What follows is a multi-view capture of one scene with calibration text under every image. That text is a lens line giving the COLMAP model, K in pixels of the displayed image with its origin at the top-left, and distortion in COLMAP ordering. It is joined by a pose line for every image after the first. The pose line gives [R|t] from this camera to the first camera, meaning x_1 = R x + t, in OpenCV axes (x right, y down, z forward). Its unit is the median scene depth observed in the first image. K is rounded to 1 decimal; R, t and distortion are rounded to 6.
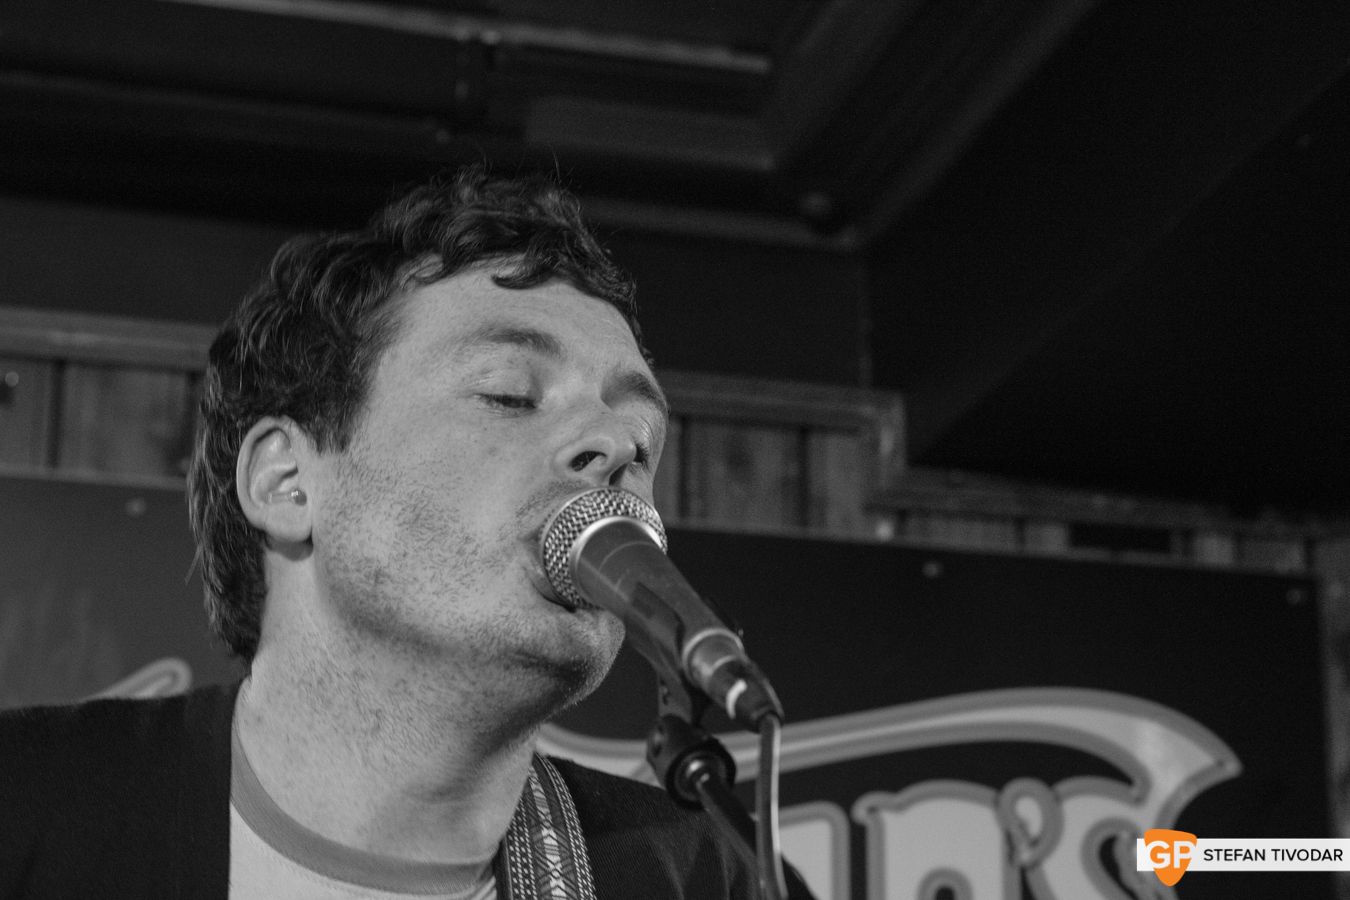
lens RADIAL K [[3209.8, 0, 676.9], [0, 3209.8, 452.8], [0, 0, 1]] dist [-0.072438, 0.000000]
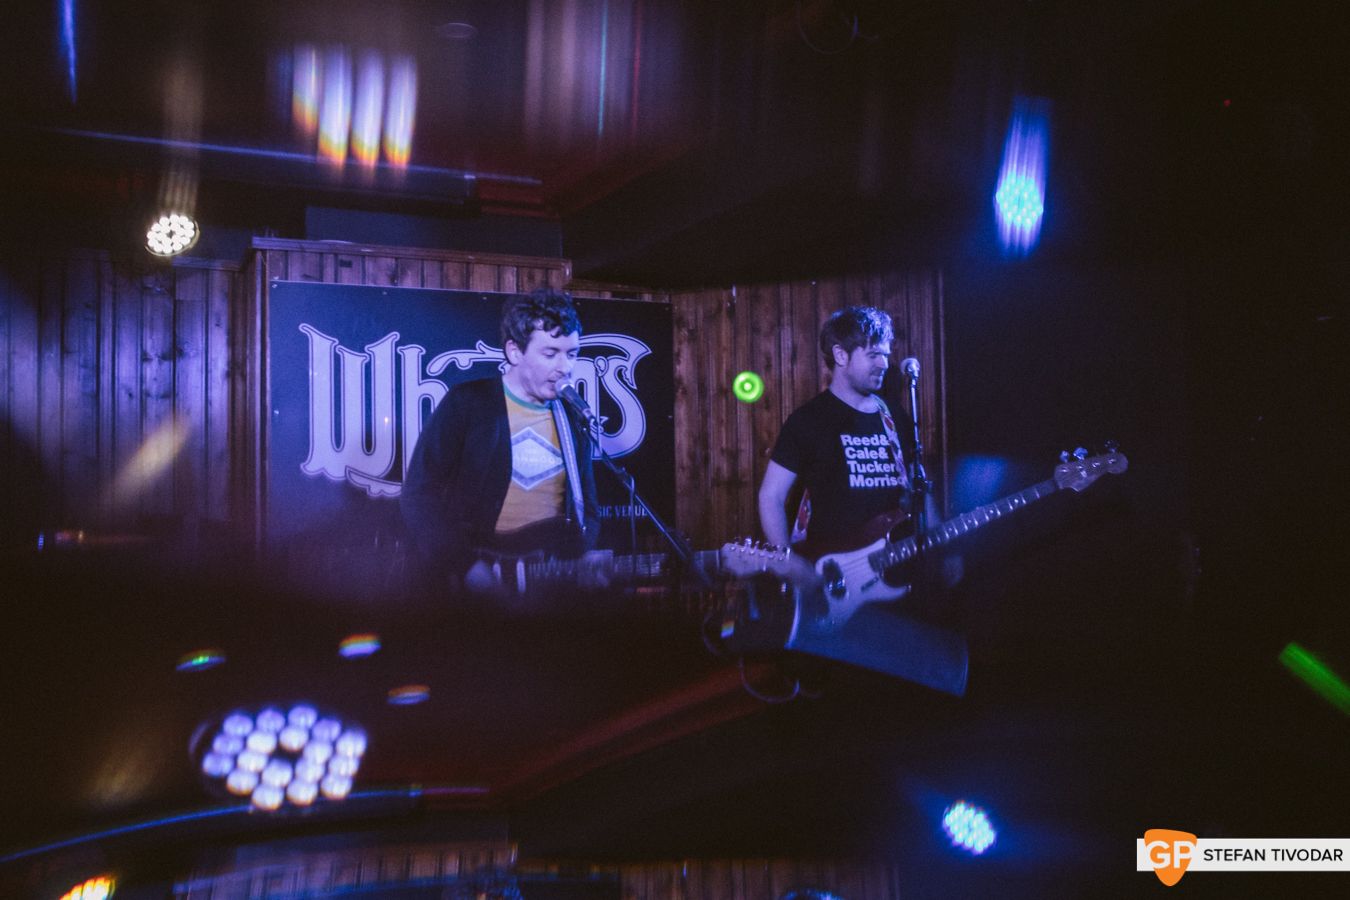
lens RADIAL K [[1260.6, 0, 660.9], [0, 1260.6, 457.3], [0, 0, 1]] dist [-0.064287, 0.000000]
pose [[0.981862, -0.014259, 0.189058, -0.121996], [-0.036244, 0.964662, 0.260985, -0.196446], [-0.186098, -0.263104, 0.946649, -0.576268]]
